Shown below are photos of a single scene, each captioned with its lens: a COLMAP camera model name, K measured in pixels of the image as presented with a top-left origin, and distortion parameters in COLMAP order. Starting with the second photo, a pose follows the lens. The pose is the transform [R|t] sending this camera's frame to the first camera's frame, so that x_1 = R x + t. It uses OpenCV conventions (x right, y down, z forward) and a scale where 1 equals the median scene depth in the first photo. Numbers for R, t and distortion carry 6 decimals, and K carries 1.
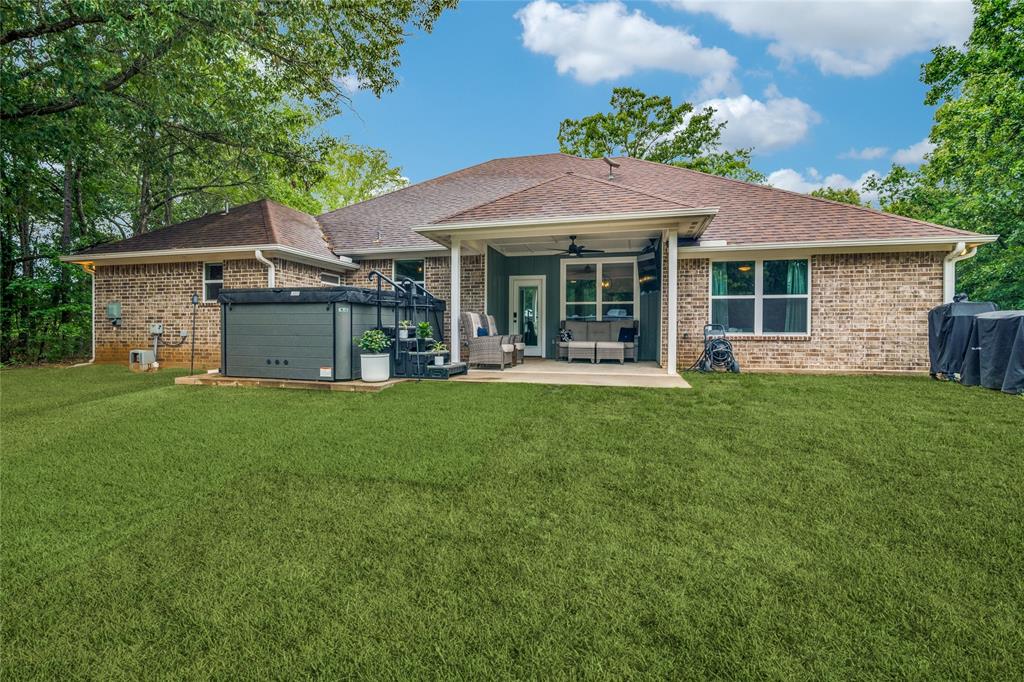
lens RADIAL K [[475.5, 0, 515.5], [0, 475.5, 338.5], [0, 0, 1]] dist [-0.012816, 0.000623]
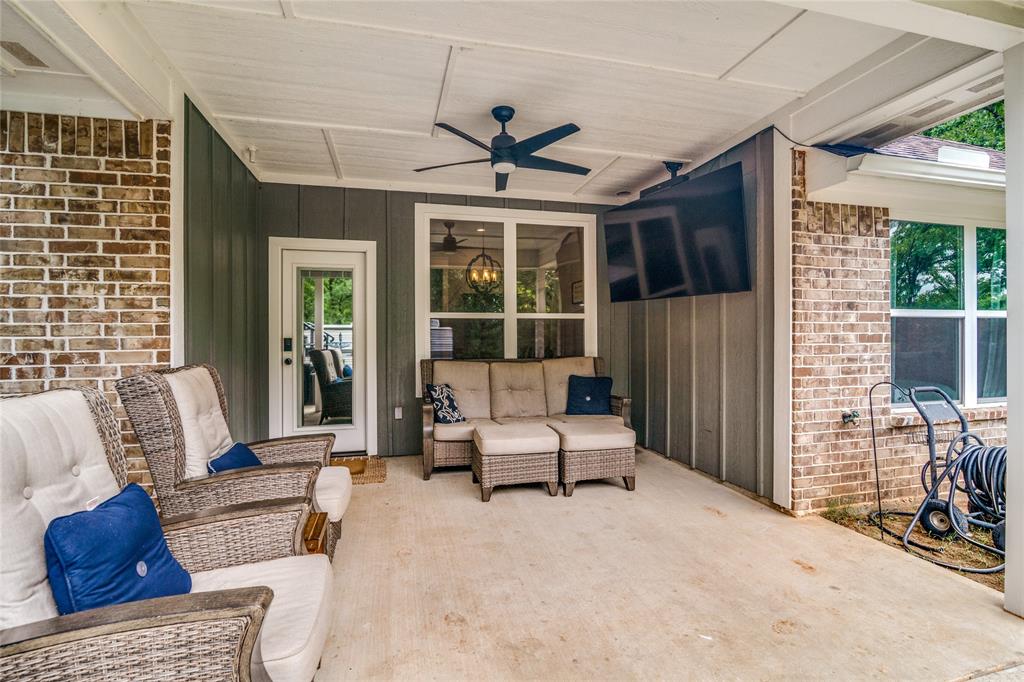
lens RADIAL K [[475.5, 0, 513.9], [0, 475.5, 340.4], [0, 0, 1]] dist [-0.012816, 0.000623]
pose [[0.877163, -0.017074, 0.479890, -0.028947], [0.016660, 0.999848, 0.005122, -0.064213], [-0.479904, 0.003502, 0.877314, 0.729052]]
